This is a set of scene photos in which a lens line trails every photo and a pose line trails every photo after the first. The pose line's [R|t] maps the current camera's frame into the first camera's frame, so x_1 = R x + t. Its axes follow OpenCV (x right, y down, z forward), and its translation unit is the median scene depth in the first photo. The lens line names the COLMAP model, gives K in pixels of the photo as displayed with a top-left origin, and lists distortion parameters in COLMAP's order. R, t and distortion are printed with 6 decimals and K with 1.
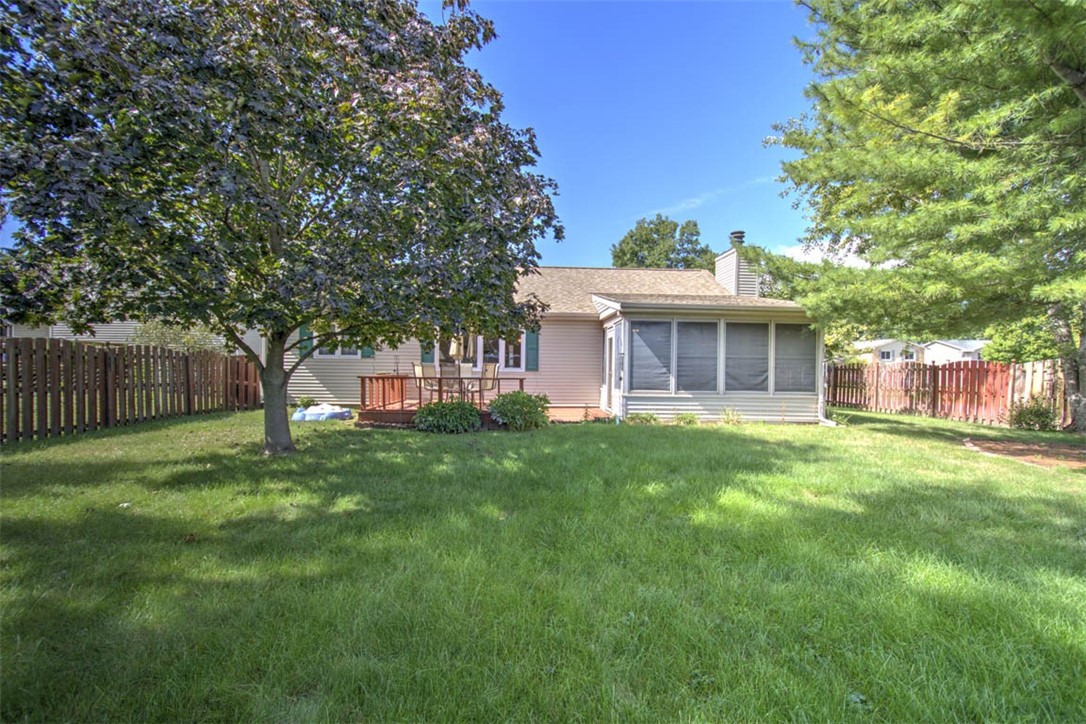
lens RADIAL K [[464.7, 0, 542.8], [0, 464.7, 366.9], [0, 0, 1]] dist [0.008001, -0.004102]
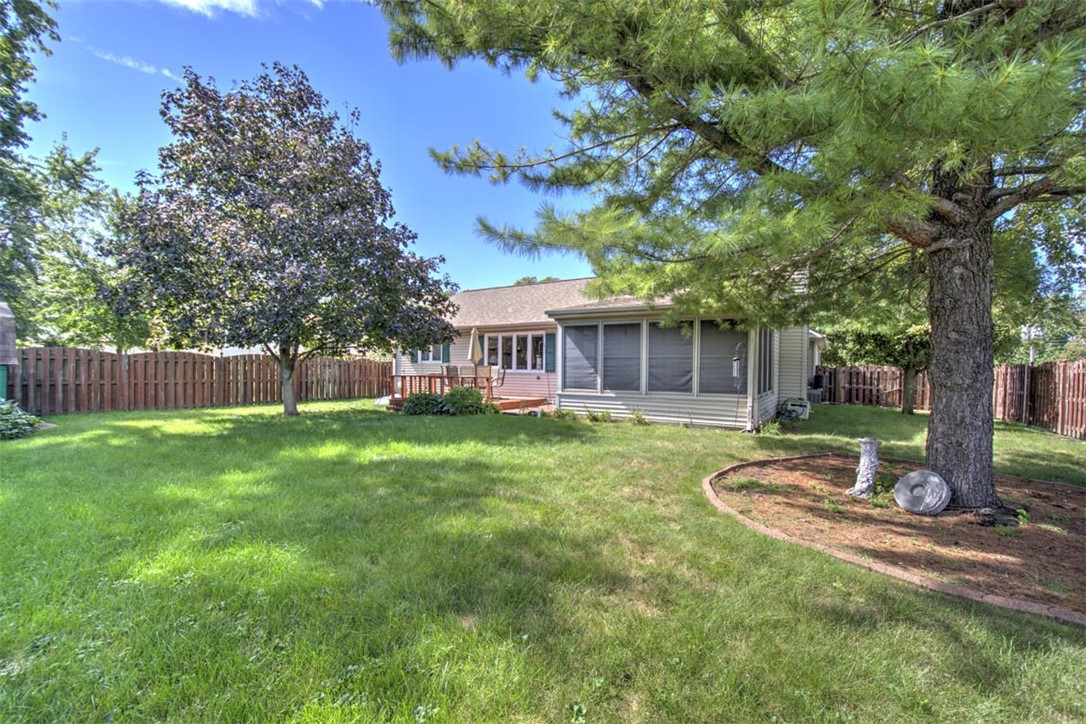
lens RADIAL K [[464.7, 0, 544.1], [0, 464.7, 367.4], [0, 0, 1]] dist [0.008001, -0.004102]
pose [[0.835385, -0.004814, -0.549644, 0.756161], [-0.002576, 0.999916, -0.012674, 0.013545], [0.549659, 0.012003, 0.835303, 0.044008]]
